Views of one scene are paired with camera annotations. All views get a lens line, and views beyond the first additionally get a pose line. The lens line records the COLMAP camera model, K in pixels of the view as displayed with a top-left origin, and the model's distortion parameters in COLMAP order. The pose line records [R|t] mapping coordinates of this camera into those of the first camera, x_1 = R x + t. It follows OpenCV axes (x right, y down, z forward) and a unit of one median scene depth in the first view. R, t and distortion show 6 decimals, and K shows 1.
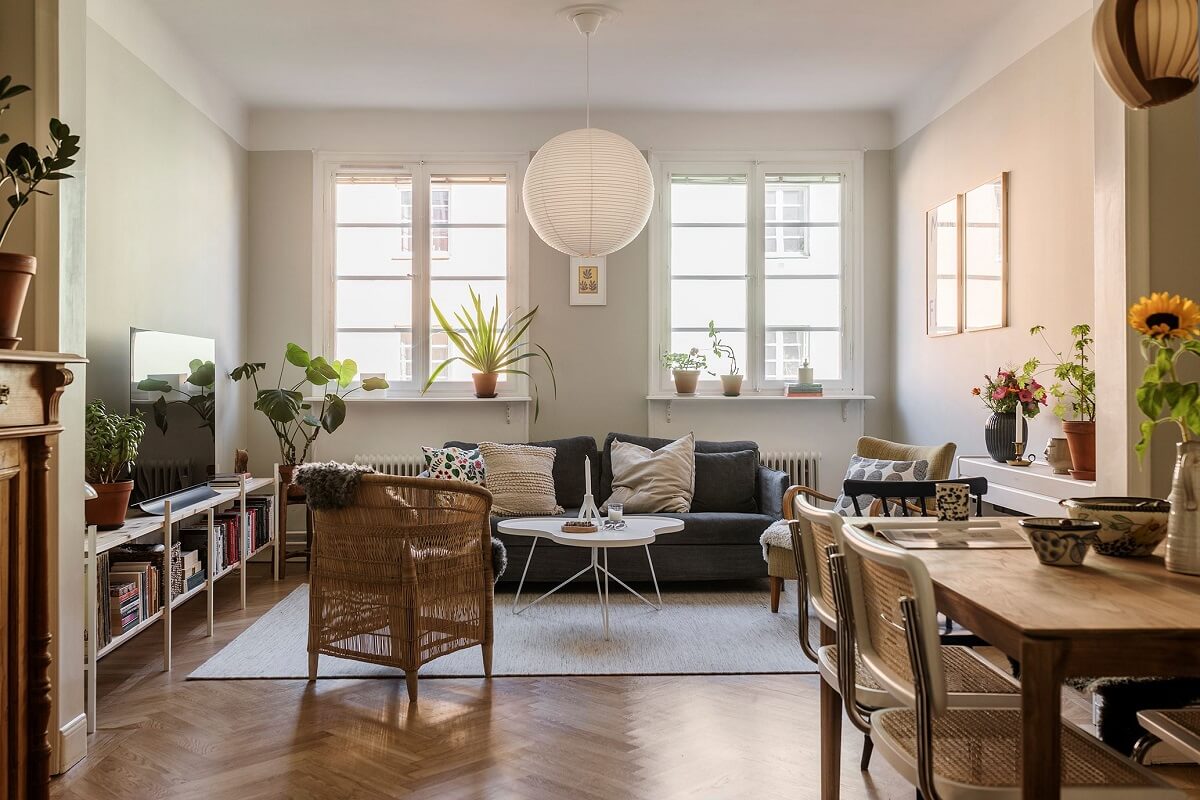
lens RADIAL K [[1145.7, 0, 601.3], [0, 1145.7, 392.4], [0, 0, 1]] dist [0.010702, 0.000000]
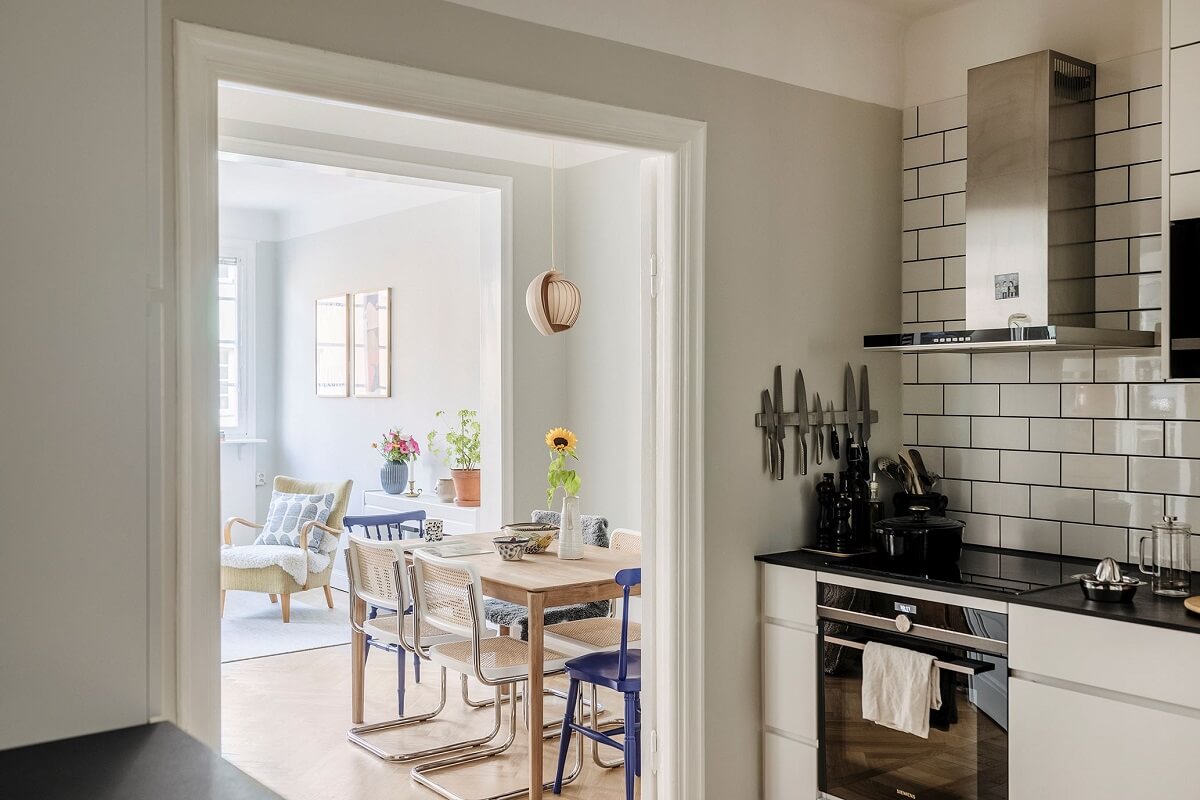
lens RADIAL K [[1145.7, 0, 601.7], [0, 1145.7, 400.1], [0, 0, 1]] dist [0.010702, 0.000000]
pose [[0.799762, -0.001017, 0.600316, -0.232882], [-0.001102, 0.999994, 0.003161, -0.046911], [-0.600316, -0.003190, 0.799756, -0.238942]]
